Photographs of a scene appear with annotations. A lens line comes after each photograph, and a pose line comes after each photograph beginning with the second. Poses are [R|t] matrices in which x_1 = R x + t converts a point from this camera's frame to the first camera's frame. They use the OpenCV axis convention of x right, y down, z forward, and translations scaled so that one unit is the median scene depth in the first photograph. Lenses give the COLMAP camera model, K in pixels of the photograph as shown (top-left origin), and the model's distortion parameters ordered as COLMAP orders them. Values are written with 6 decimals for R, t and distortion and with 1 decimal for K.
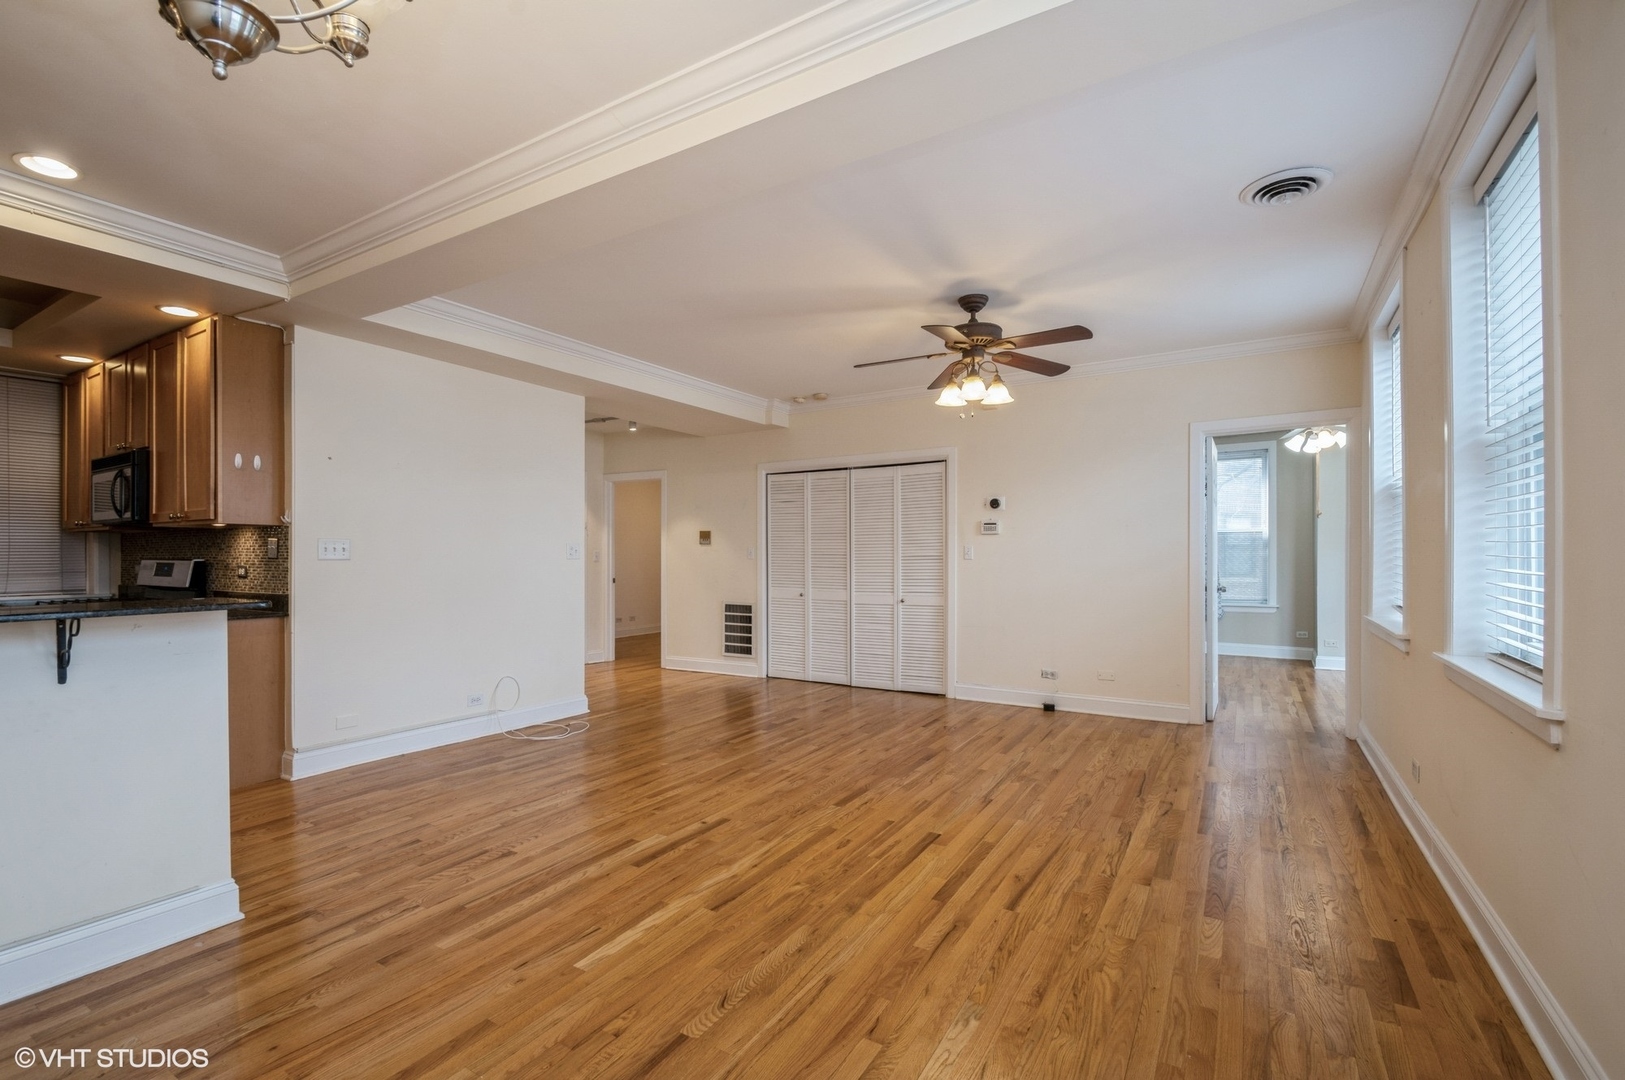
lens RADIAL K [[723.3, 0, 799.1], [0, 723.3, 549.9], [0, 0, 1]] dist [0.021147, -0.021029]
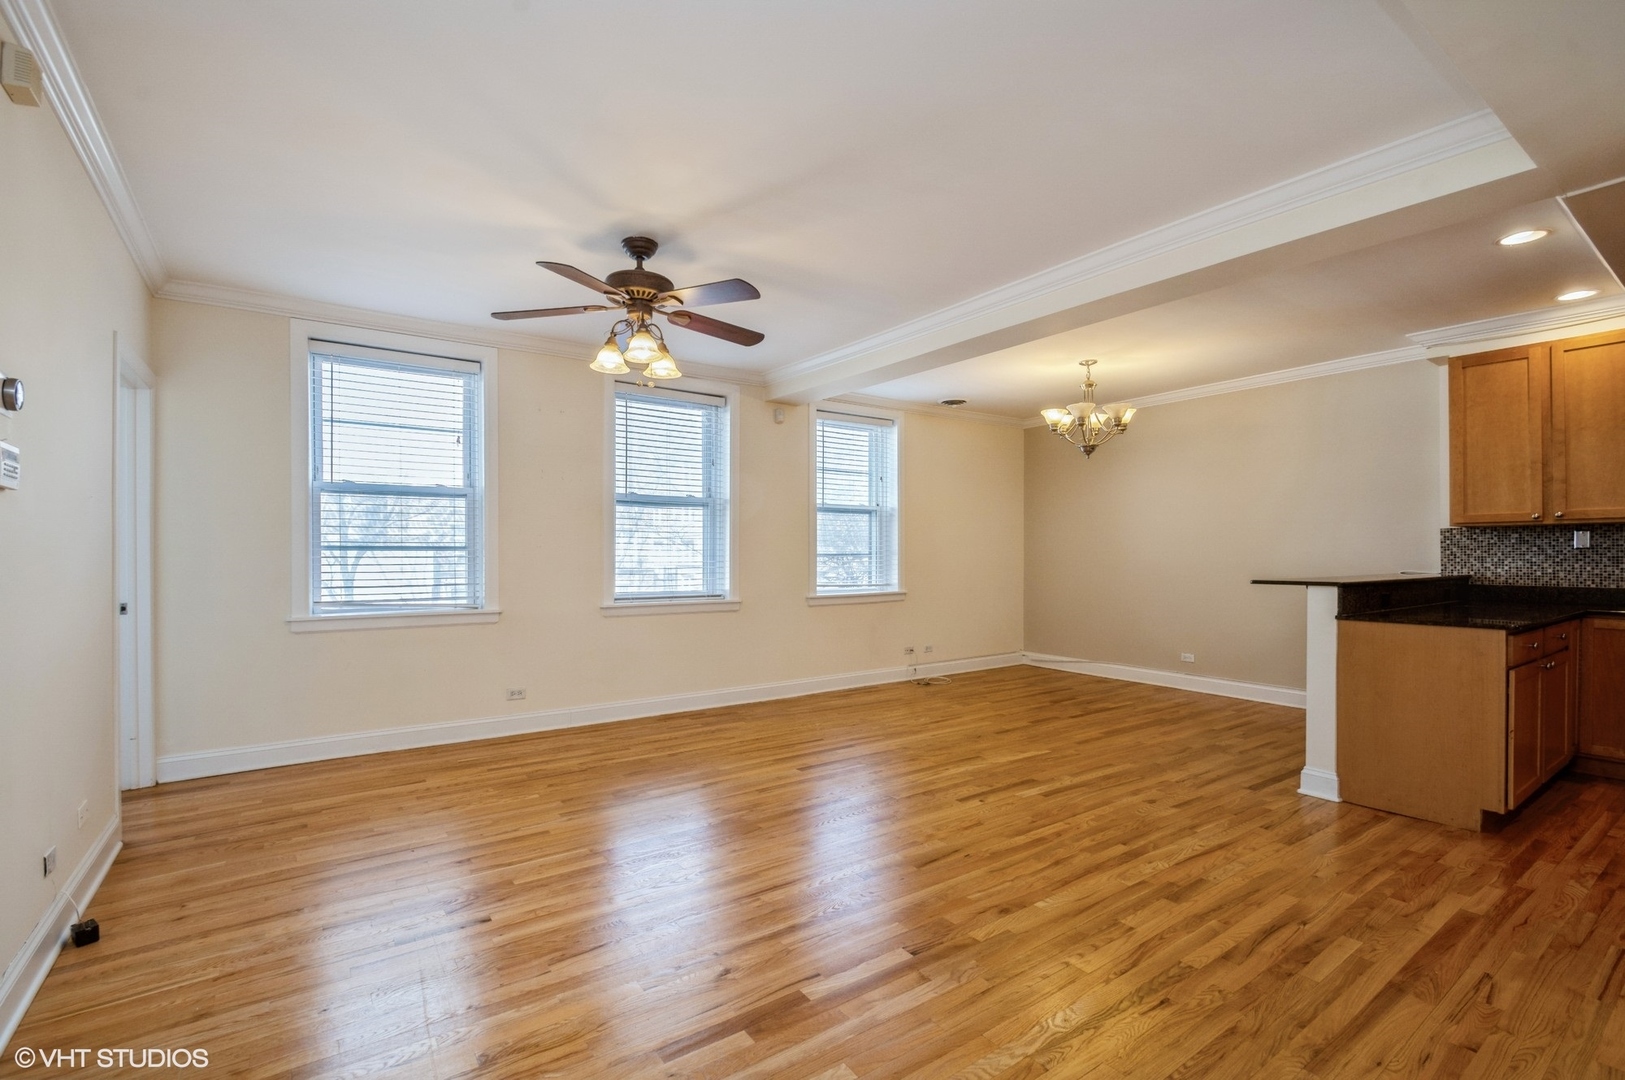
lens RADIAL K [[716.8, 0, 797.2], [0, 716.8, 555.5], [0, 0, 1]] dist [0.010124, -0.014293]
pose [[-0.916065, 0.003938, 0.401010, -0.301896], [0.001457, 0.999978, -0.006490, 0.016986], [-0.401026, -0.005361, -0.916051, 2.035338]]
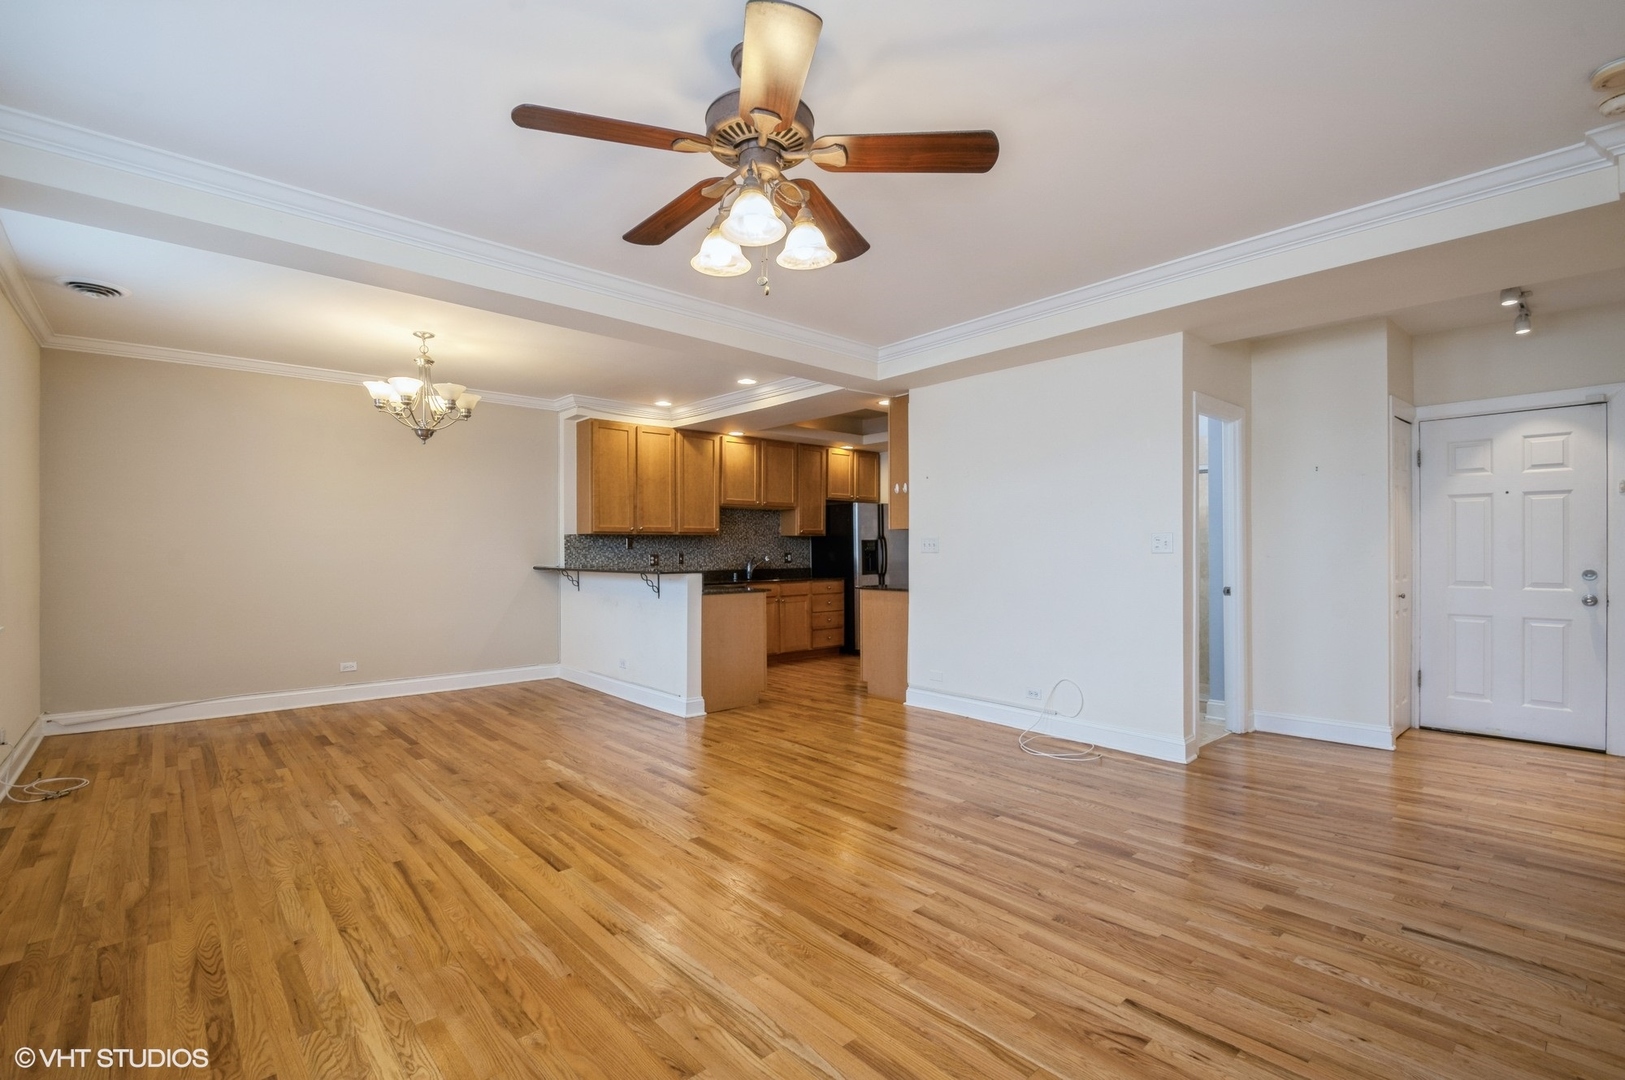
lens RADIAL K [[729.6, 0, 799.1], [0, 729.6, 551.2], [0, 0, 1]] dist [0.010722, -0.015191]
pose [[-0.295804, 0.004056, -0.955240, 0.885397], [0.011603, 0.999932, 0.000653, 0.009082], [0.955178, -0.010891, -0.295831, 1.439471]]
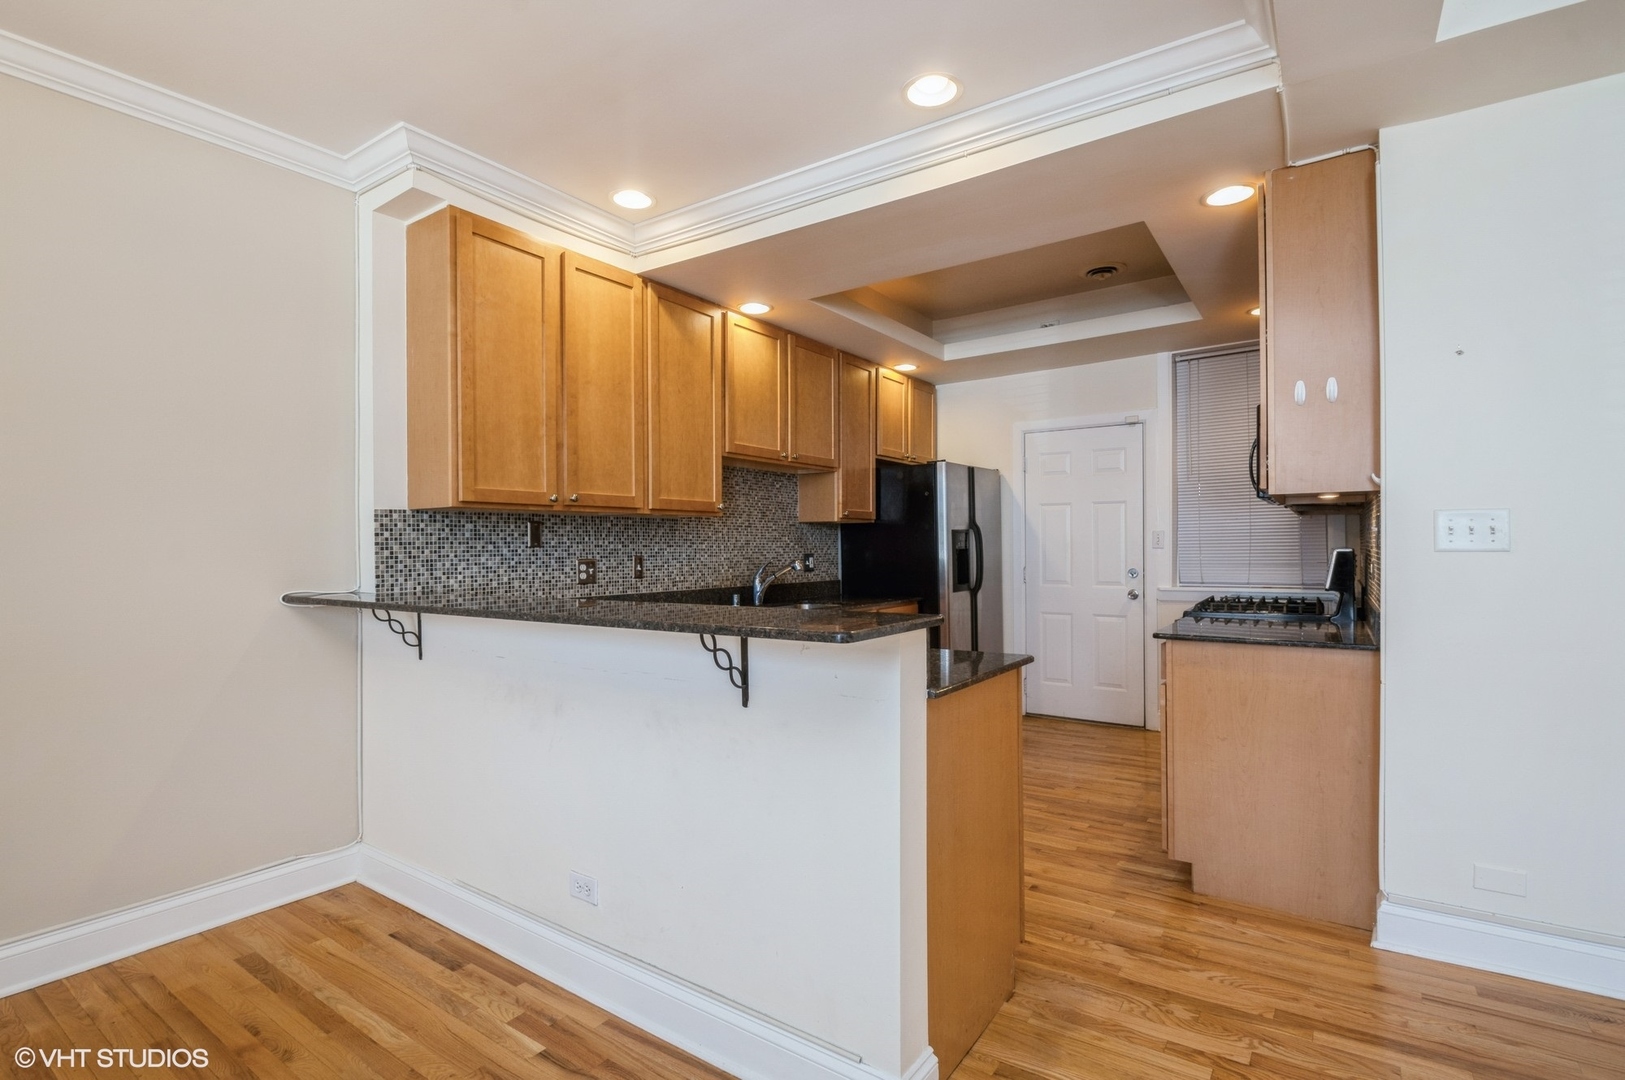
lens RADIAL K [[774.5, 0, 797.8], [0, 774.5, 546.7], [0, 0, 1]] dist [-0.003039, -0.000038]
pose [[-0.066702, -0.000157, -0.997773, -0.094730], [0.015818, 0.999874, -0.001215, 0.004417], [0.997648, -0.015863, -0.066691, 0.700325]]
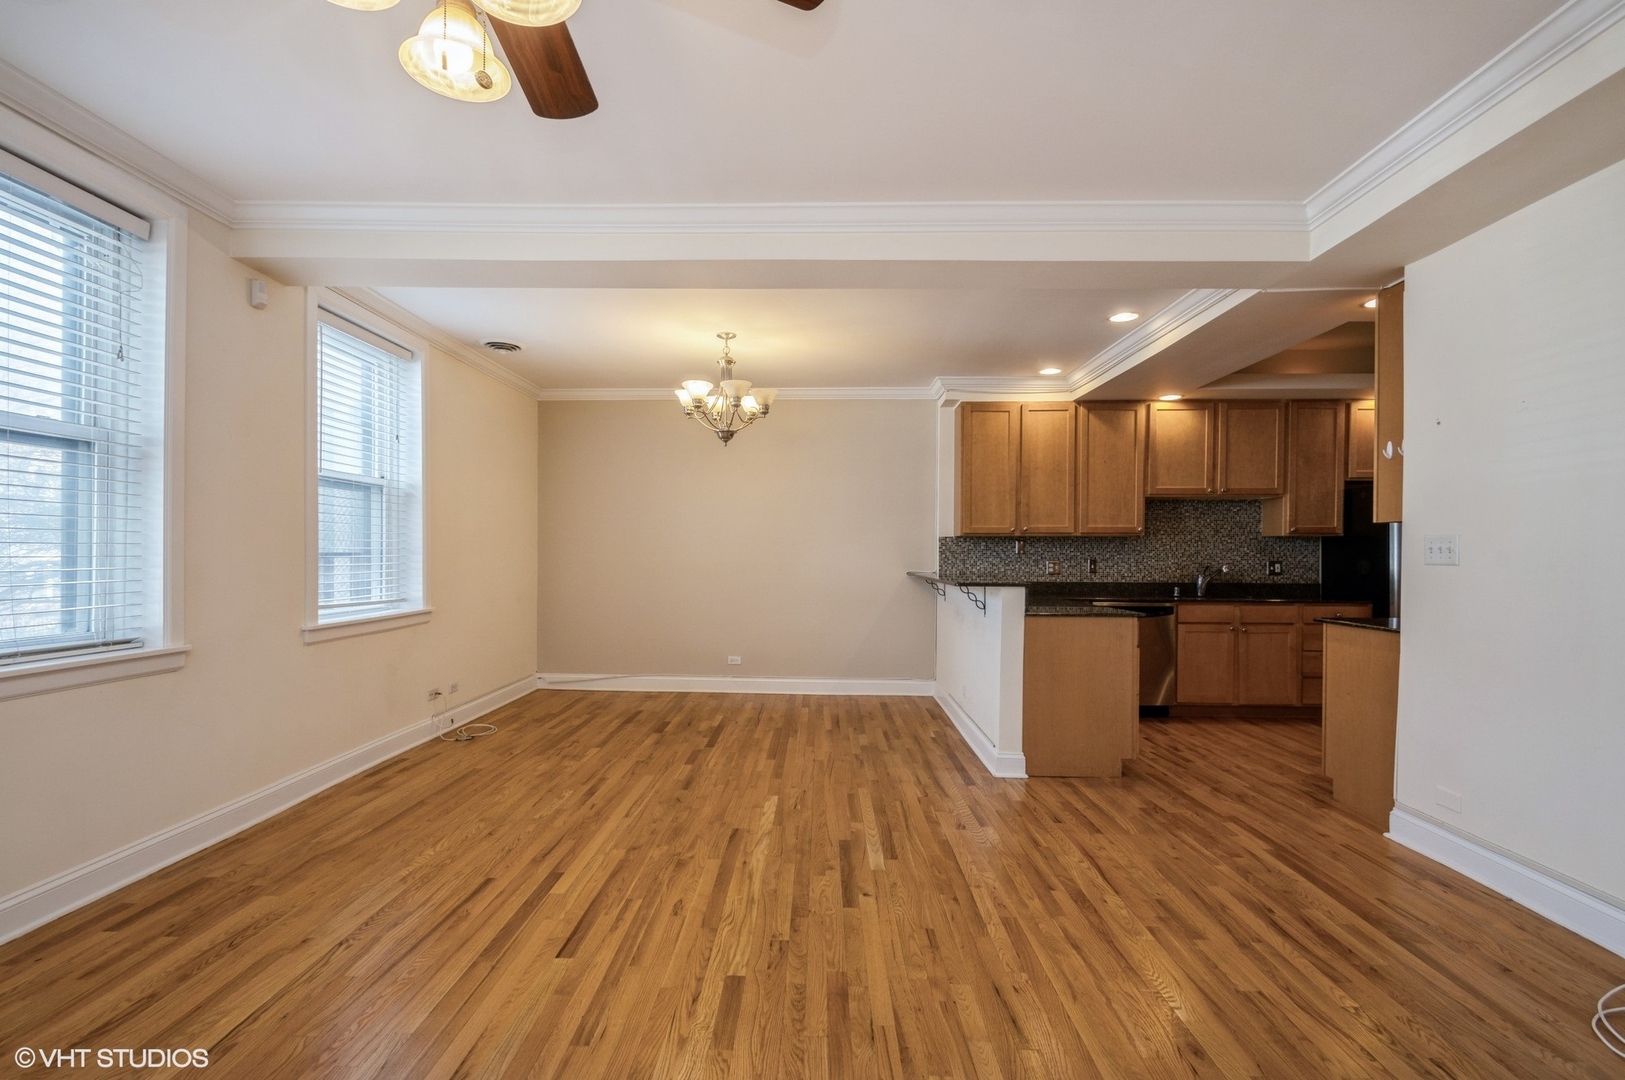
lens RADIAL K [[722.4, 0, 795.4], [0, 722.4, 561.3], [0, 0, 1]] dist [0.011325, -0.015201]
pose [[-0.869634, 0.002408, -0.493691, 0.315627], [0.000121, 0.999989, 0.004663, 0.008597], [0.493696, 0.003995, -0.869625, 1.603231]]
